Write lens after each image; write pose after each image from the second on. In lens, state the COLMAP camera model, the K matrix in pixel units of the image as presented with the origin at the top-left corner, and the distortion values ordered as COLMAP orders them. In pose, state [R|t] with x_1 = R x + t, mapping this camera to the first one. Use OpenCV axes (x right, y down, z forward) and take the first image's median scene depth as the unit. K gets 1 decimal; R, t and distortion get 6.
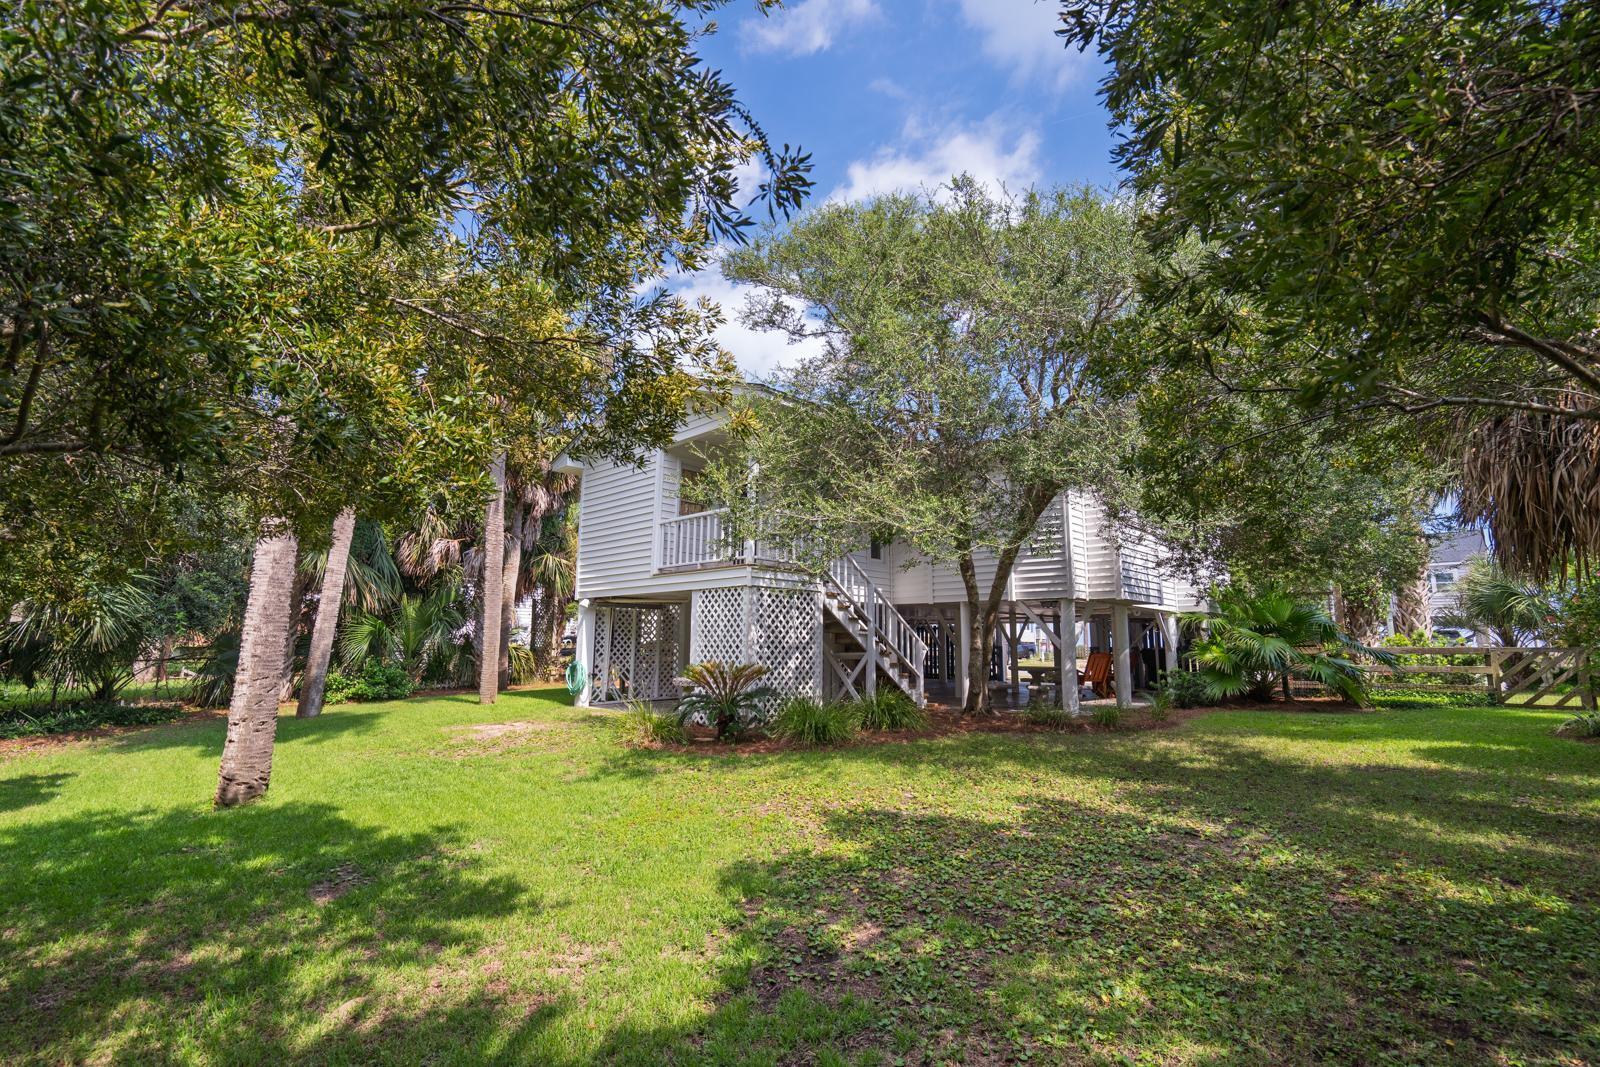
lens RADIAL K [[719.4, 0, 801.9], [0, 719.4, 524.6], [0, 0, 1]] dist [0.001332, -0.000813]
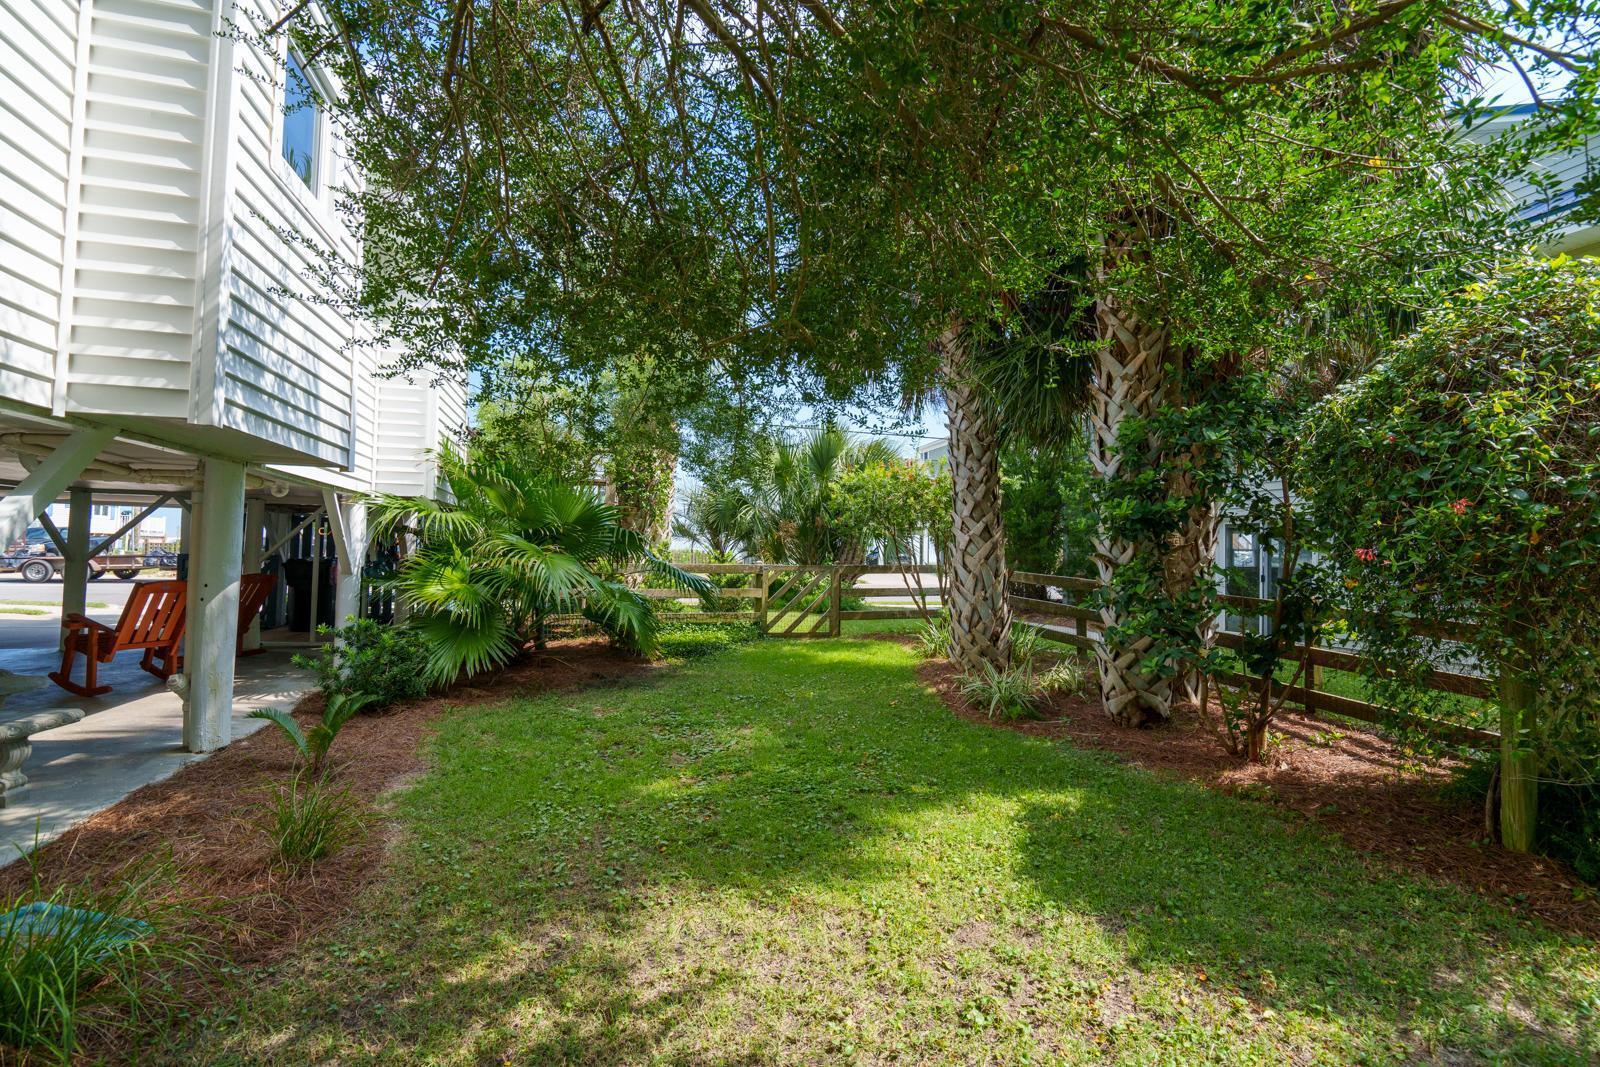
lens RADIAL K [[719.4, 0, 805.0], [0, 719.4, 534.8], [0, 0, 1]] dist [0.001332, -0.000813]
pose [[0.486465, 0.022476, 0.873411, 0.268070], [-0.160363, 0.984983, 0.063970, 0.077842], [-0.858857, -0.171182, 0.482764, 0.566438]]
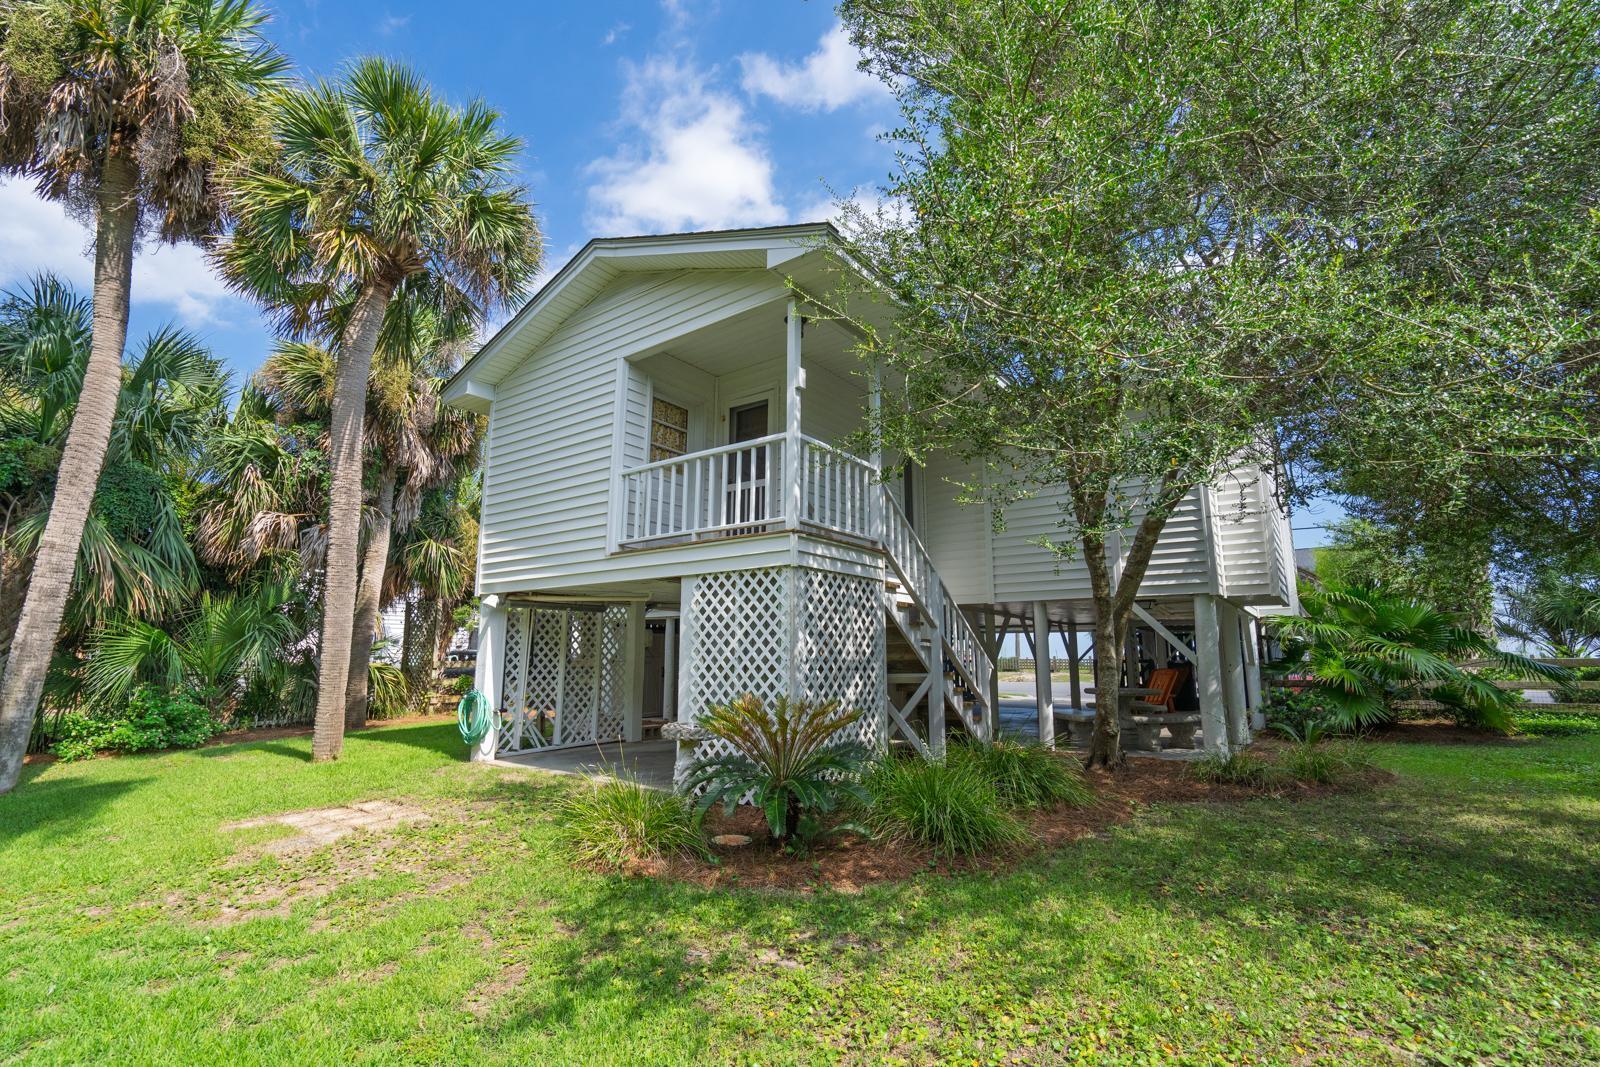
lens RADIAL K [[719.4, 0, 800.0], [0, 719.4, 524.9], [0, 0, 1]] dist [0.001332, -0.000813]
pose [[0.990081, 0.017849, 0.139361, -0.112359], [-0.015581, 0.999728, -0.017352, 0.045408], [-0.139633, 0.015009, 0.990090, 0.302343]]
